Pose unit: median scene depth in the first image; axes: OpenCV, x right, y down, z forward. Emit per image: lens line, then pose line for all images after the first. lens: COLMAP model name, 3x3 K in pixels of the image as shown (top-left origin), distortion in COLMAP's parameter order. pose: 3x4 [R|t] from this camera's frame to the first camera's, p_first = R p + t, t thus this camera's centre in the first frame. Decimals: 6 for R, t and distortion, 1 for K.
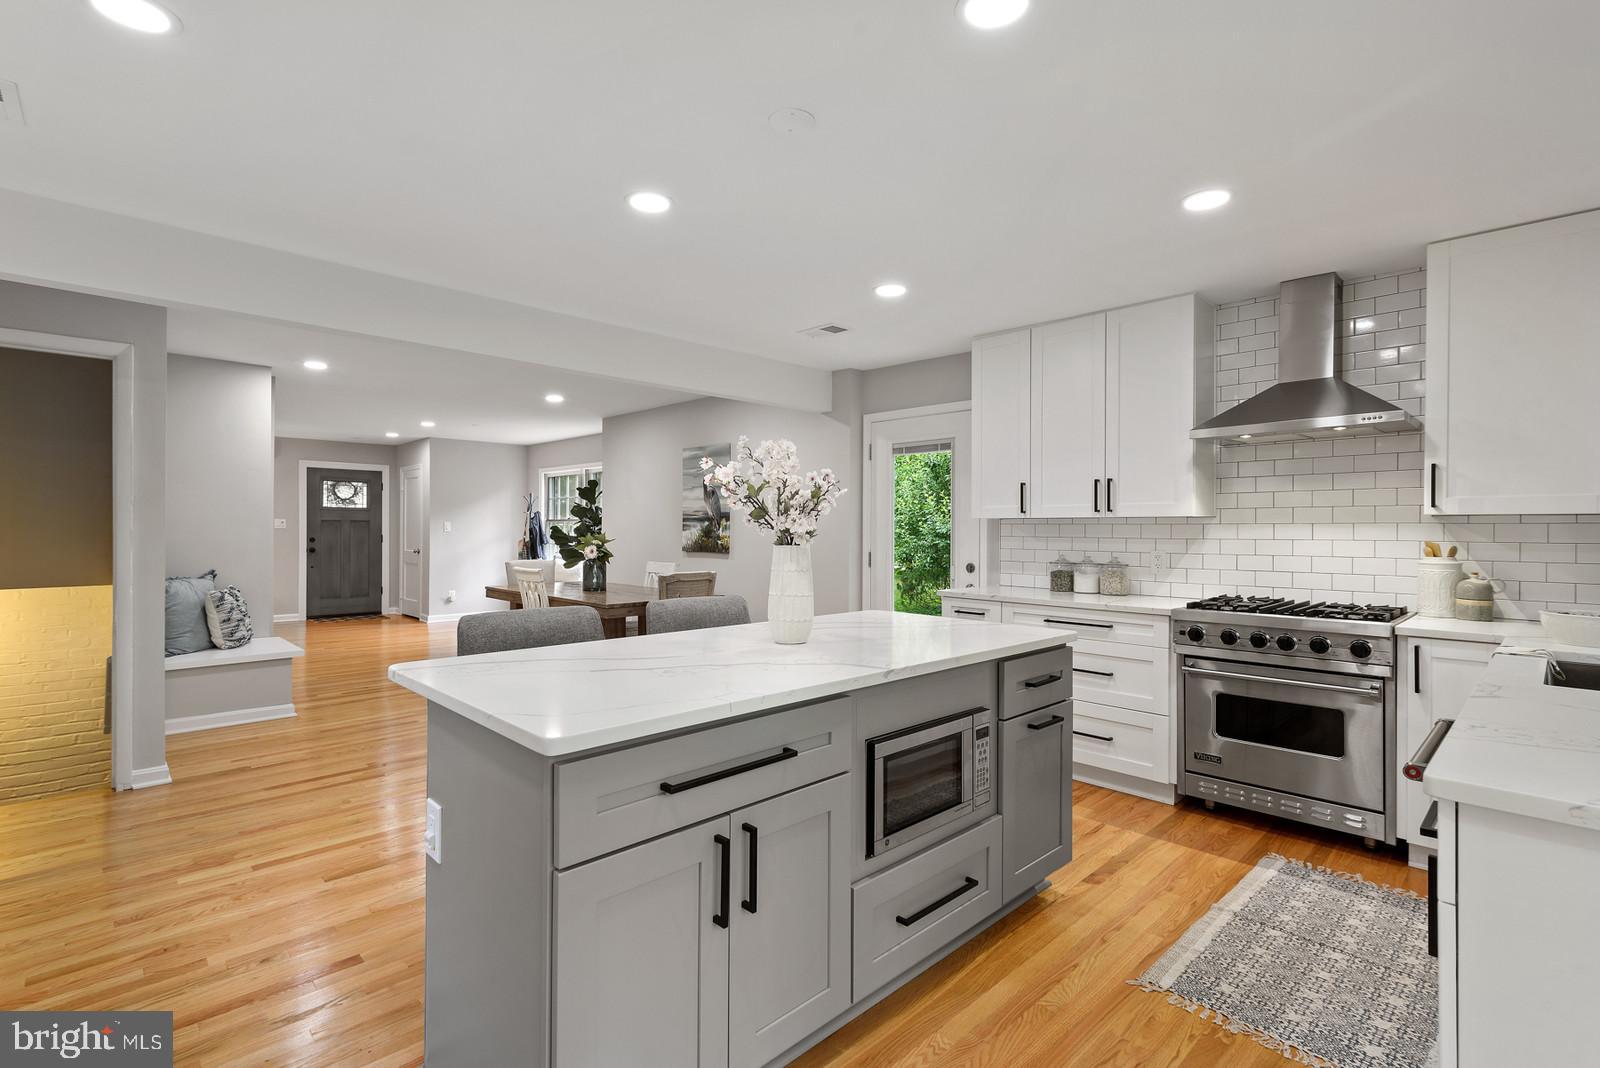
lens RADIAL K [[739.4, 0, 788.1], [0, 739.4, 533.5], [0, 0, 1]] dist [0.017162, -0.003542]
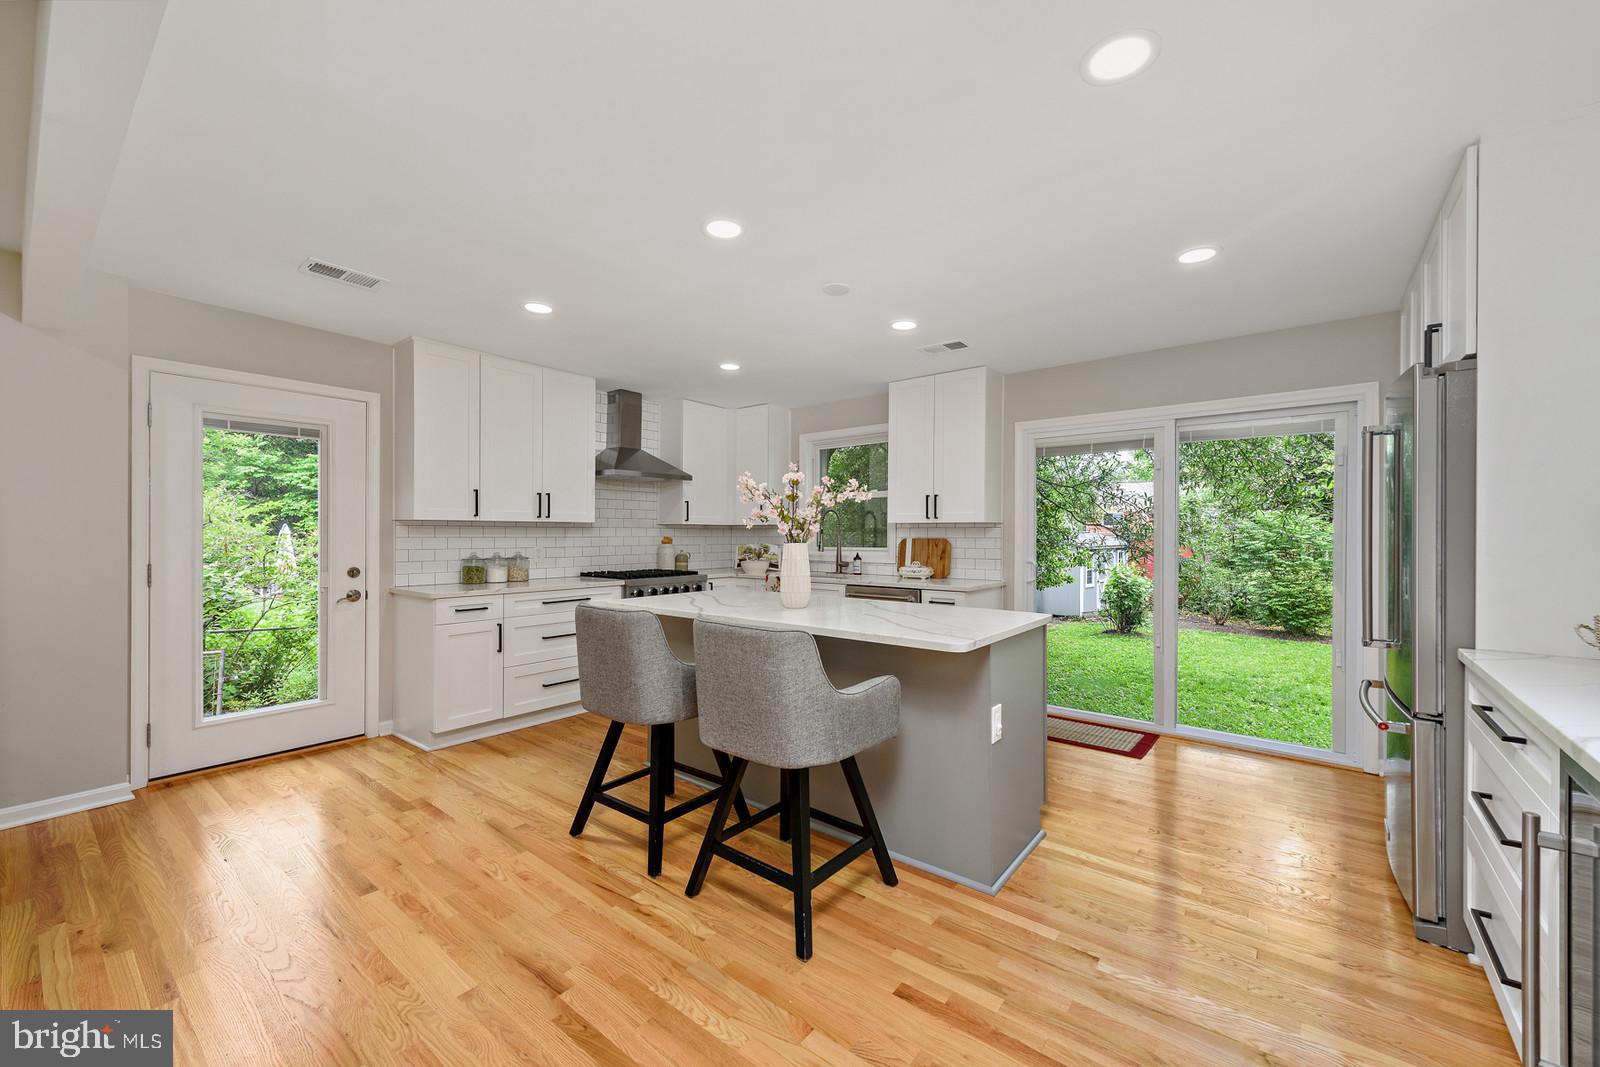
lens RADIAL K [[634.5, 0, 801.4], [0, 634.5, 530.0], [0, 0, 1]] dist [0.014693, -0.003537]
pose [[-0.137617, -0.001607, 0.990484, -0.611450], [0.002383, 0.999995, 0.001953, -0.006601], [-0.990483, 0.002629, -0.137613, 0.553867]]
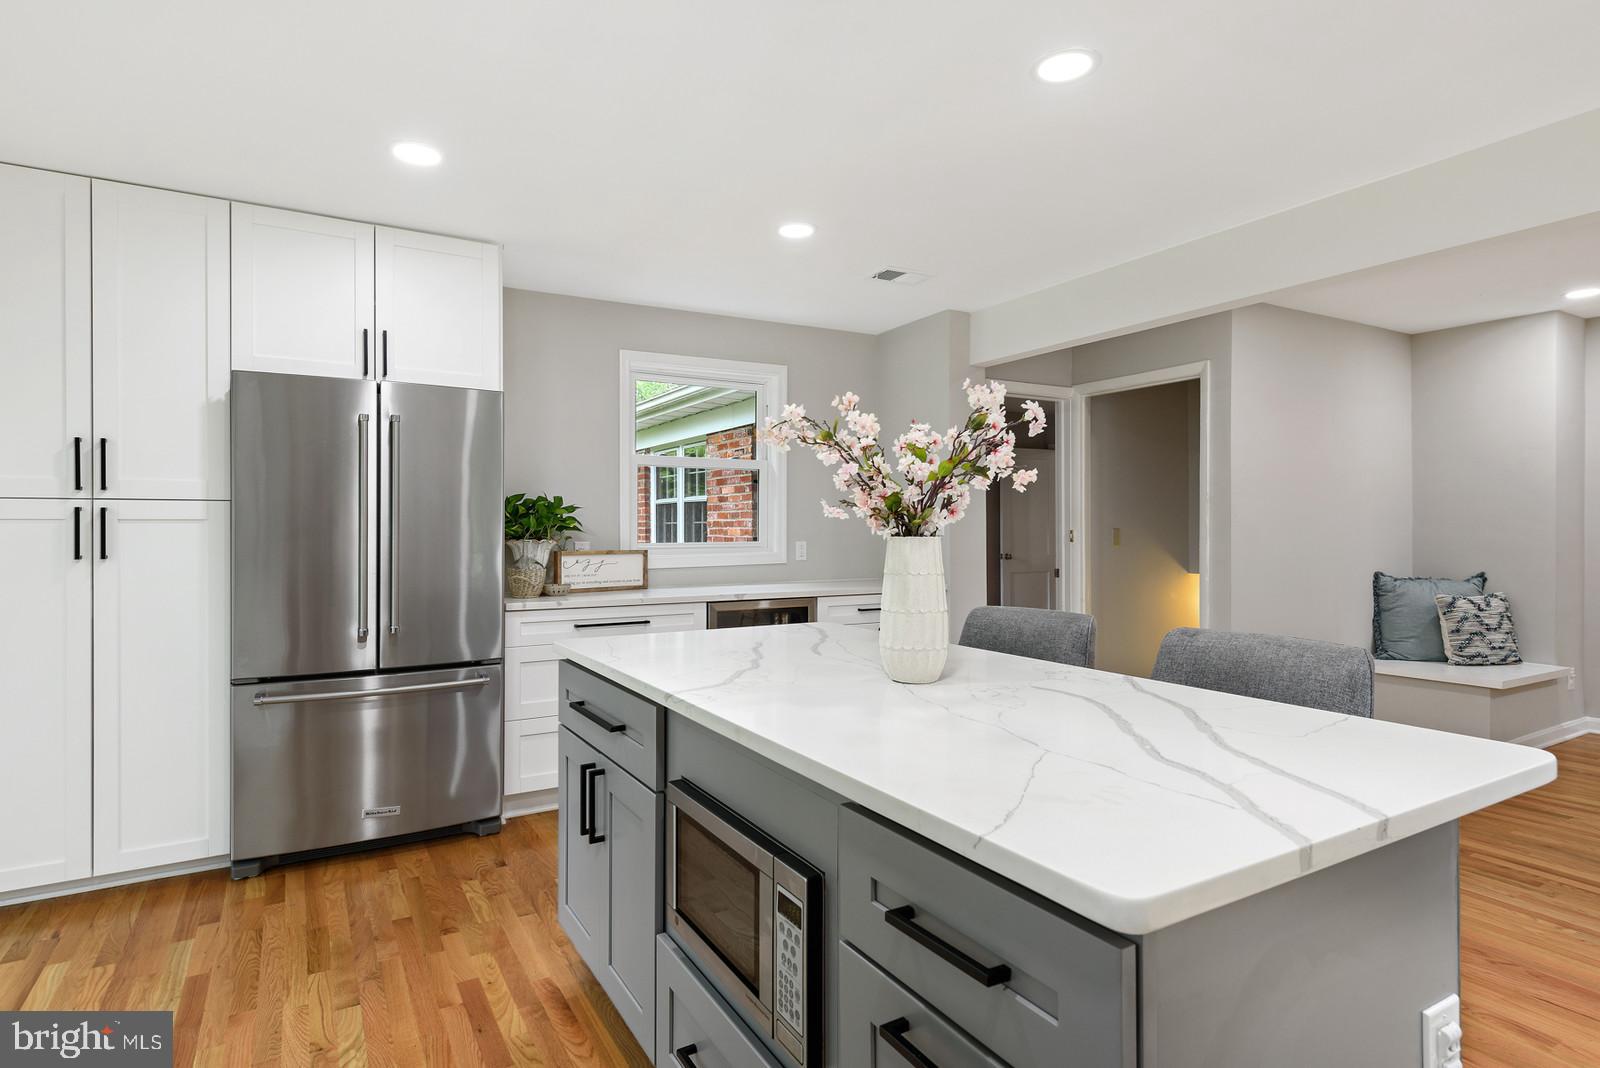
lens RADIAL K [[820.0, 0, 783.8], [0, 820.0, 537.0], [0, 0, 1]] dist [0.016220, -0.004313]
pose [[-0.237308, 0.006505, -0.971413, 0.356763], [-0.002873, 0.999969, 0.007398, 0.004675], [0.971430, 0.004546, -0.237282, 0.499071]]
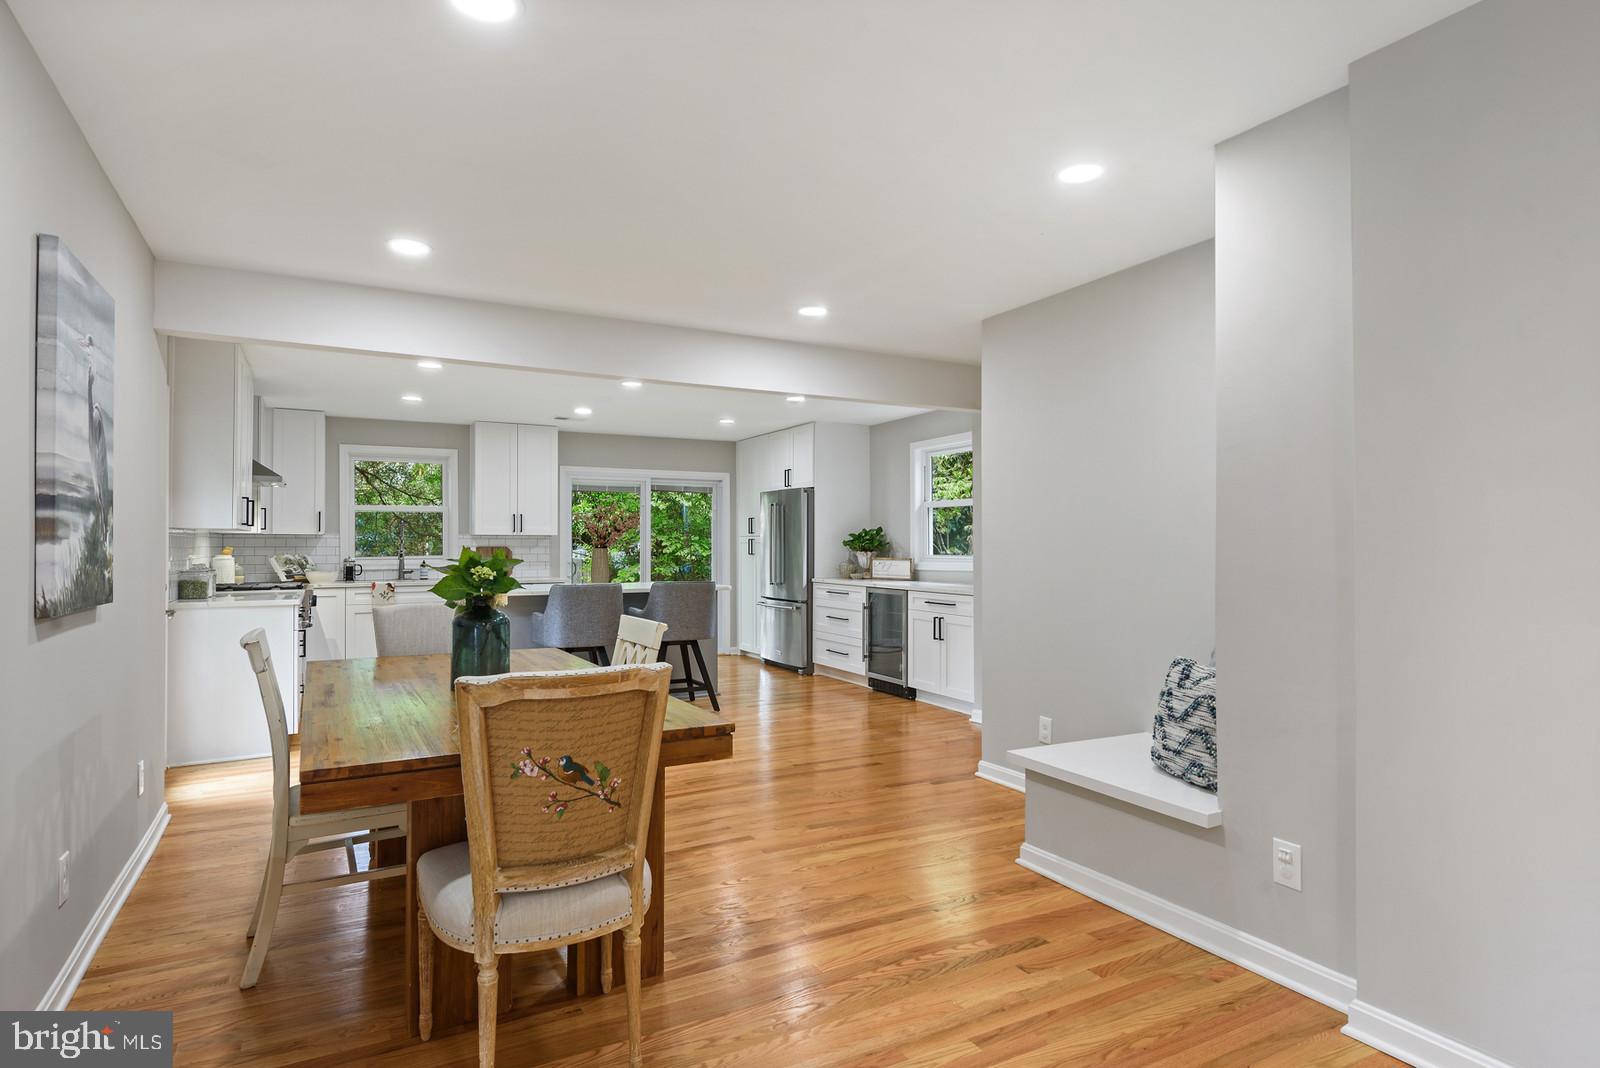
lens RADIAL K [[853.4, 0, 796.0], [0, 853.4, 540.0], [0, 0, 1]] dist [0.027676, -0.006635]
pose [[-0.966091, -0.003226, 0.258180, -0.679295], [-0.003396, 0.999994, -0.000212, -0.007477], [-0.258178, -0.001082, -0.966097, 1.729874]]
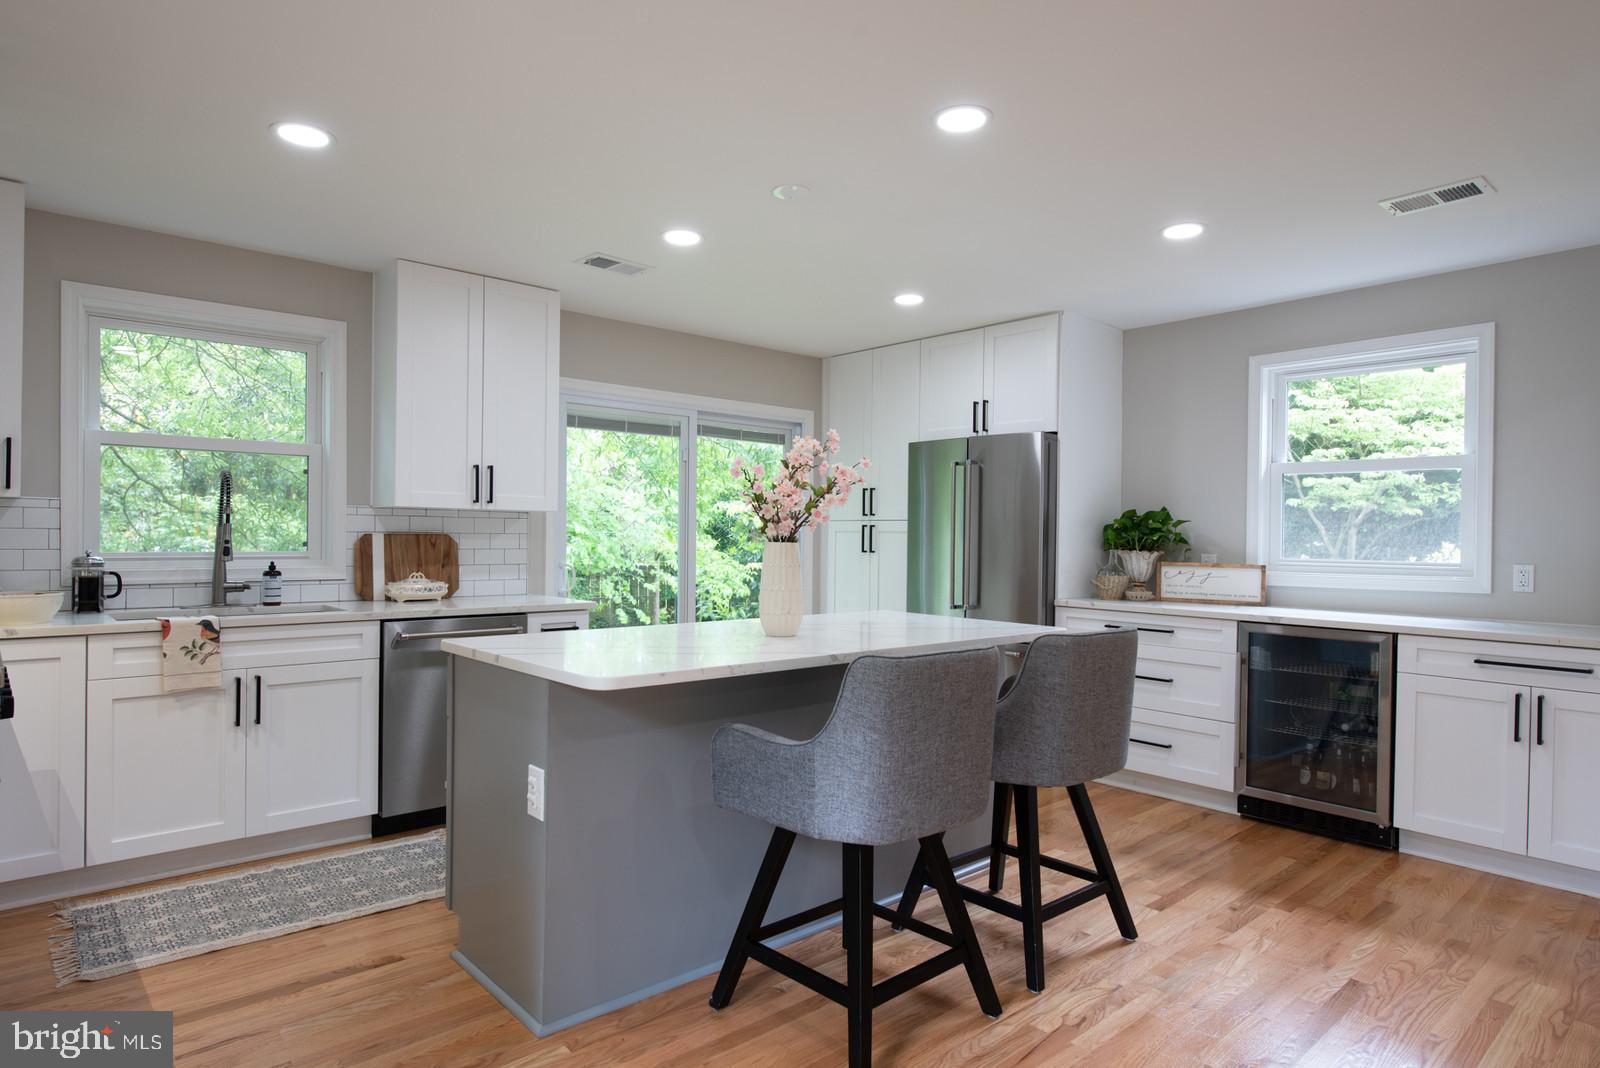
lens RADIAL K [[919.6, 0, 800.2], [0, 919.6, 531.1], [0, 0, 1]] dist [0.001646, -0.004371]
pose [[-0.999565, -0.018038, 0.023313, -0.024689], [-0.018043, 0.999837, 0.000002, -0.000221], [-0.023309, -0.000418, -0.999728, 1.089168]]
